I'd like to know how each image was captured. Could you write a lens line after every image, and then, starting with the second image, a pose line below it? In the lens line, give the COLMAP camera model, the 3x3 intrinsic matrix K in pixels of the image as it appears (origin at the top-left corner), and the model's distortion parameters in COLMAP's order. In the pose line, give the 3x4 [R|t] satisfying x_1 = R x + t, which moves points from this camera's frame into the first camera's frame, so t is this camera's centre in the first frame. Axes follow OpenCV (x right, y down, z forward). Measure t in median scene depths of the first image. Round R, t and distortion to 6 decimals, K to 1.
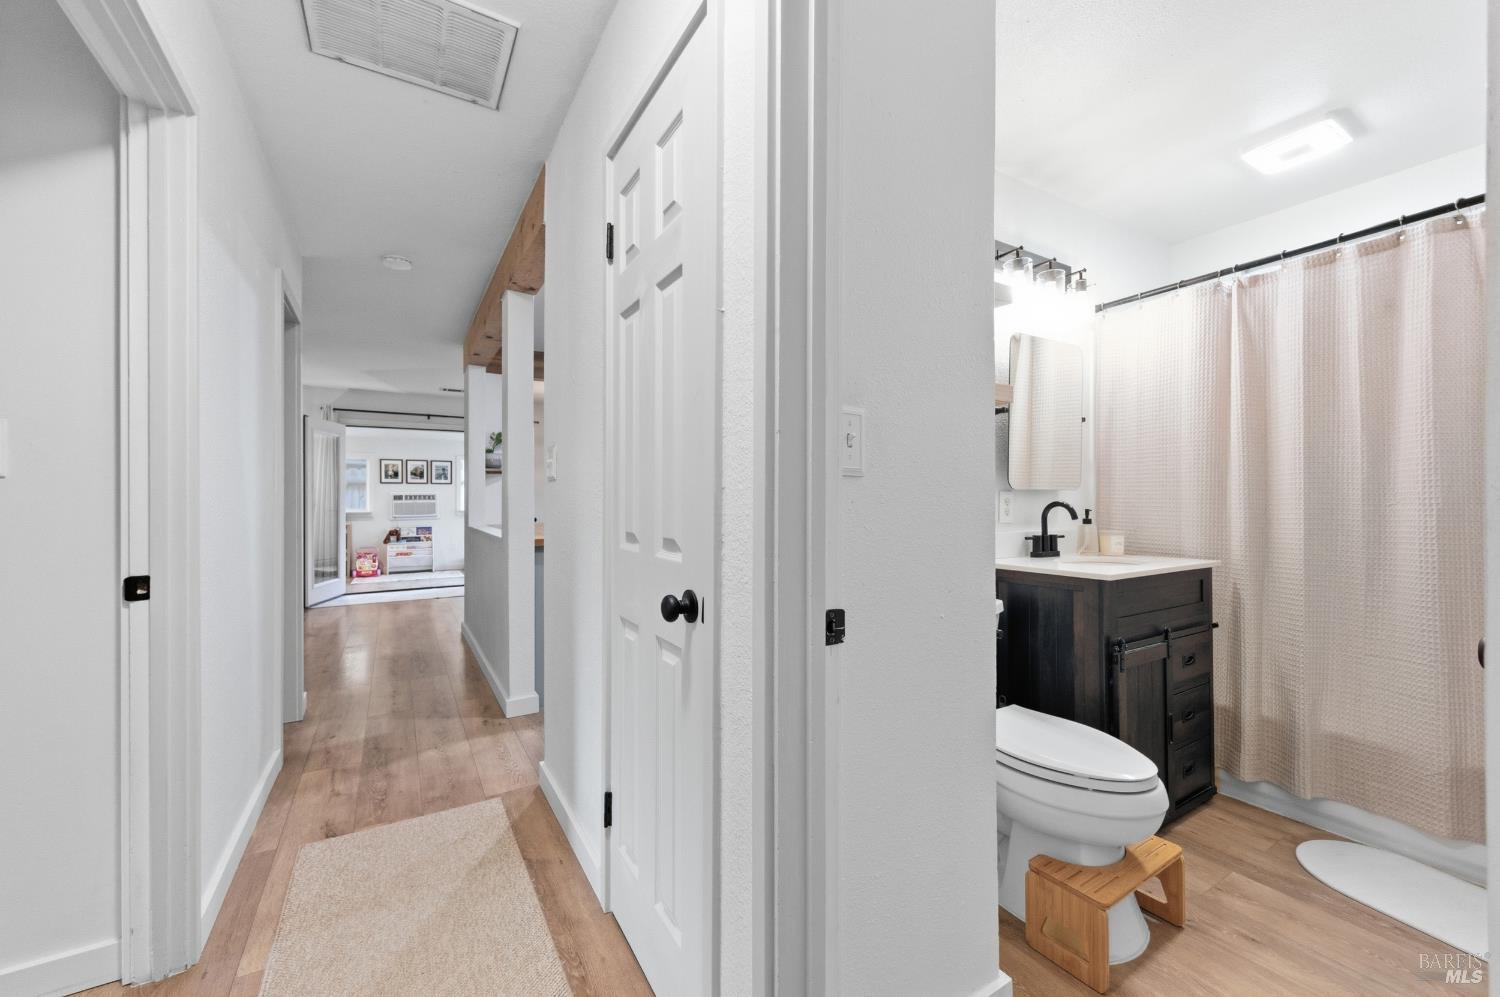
lens RADIAL K [[588.6, 0, 746.8], [0, 588.6, 497.8], [0, 0, 1]] dist [0.006936, -0.001396]
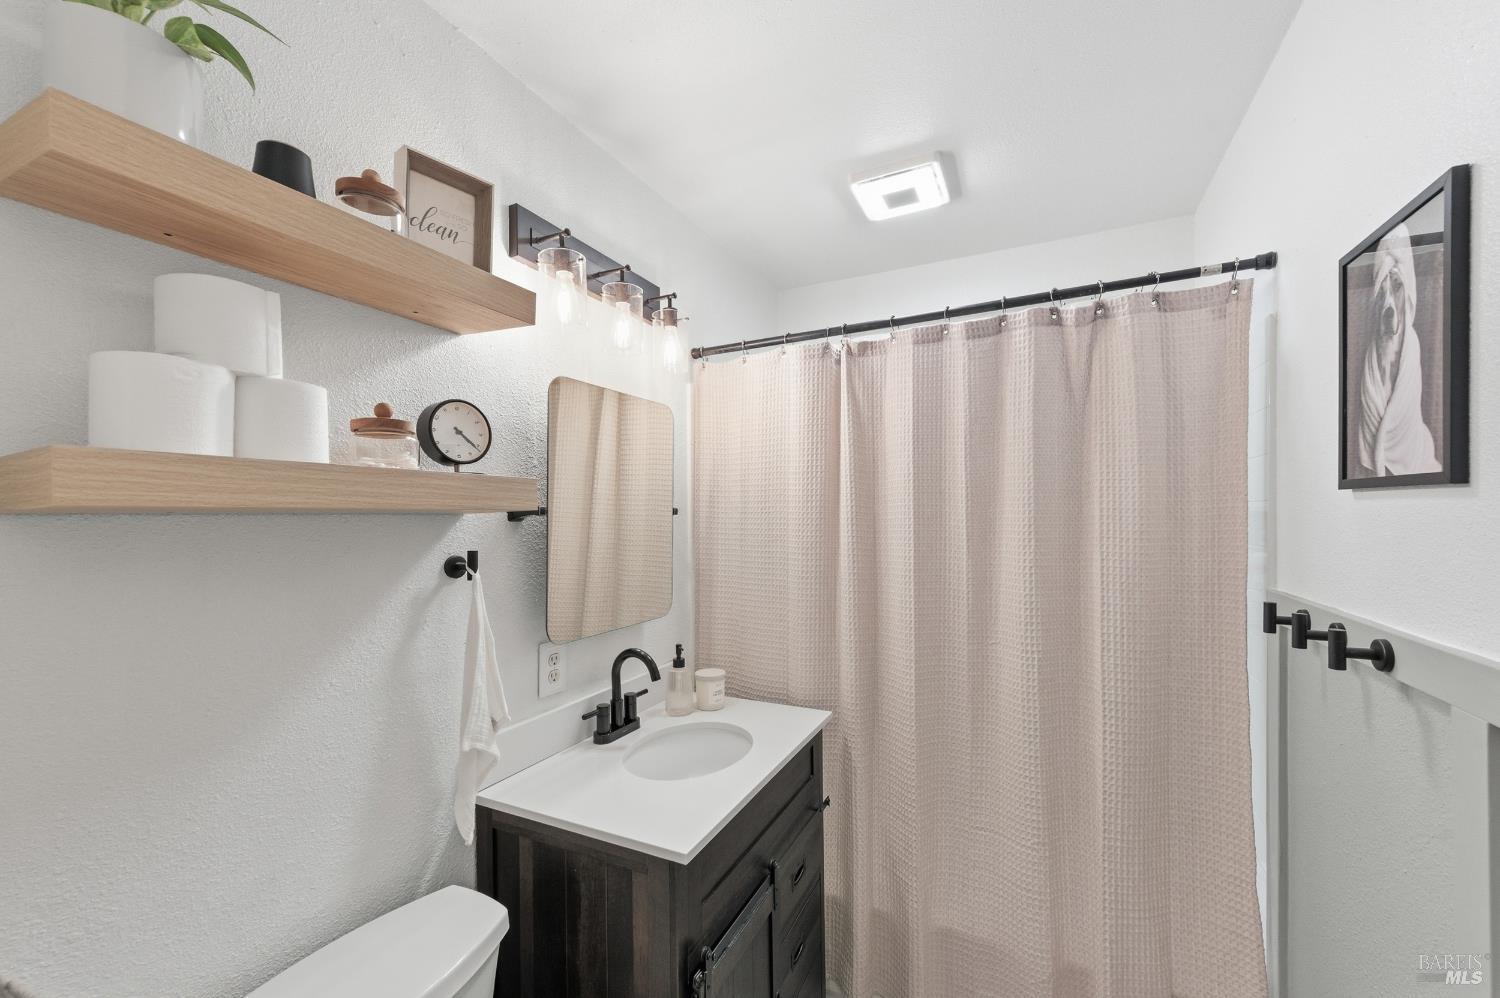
lens RADIAL K [[588.6, 0, 747.0], [0, 588.6, 506.3], [0, 0, 1]] dist [0.006936, -0.001396]
pose [[0.842384, 0.002049, 0.538875, 0.313054], [0.002176, 0.999972, -0.007204, -0.154768], [-0.538874, 0.007242, 0.842355, 0.433061]]
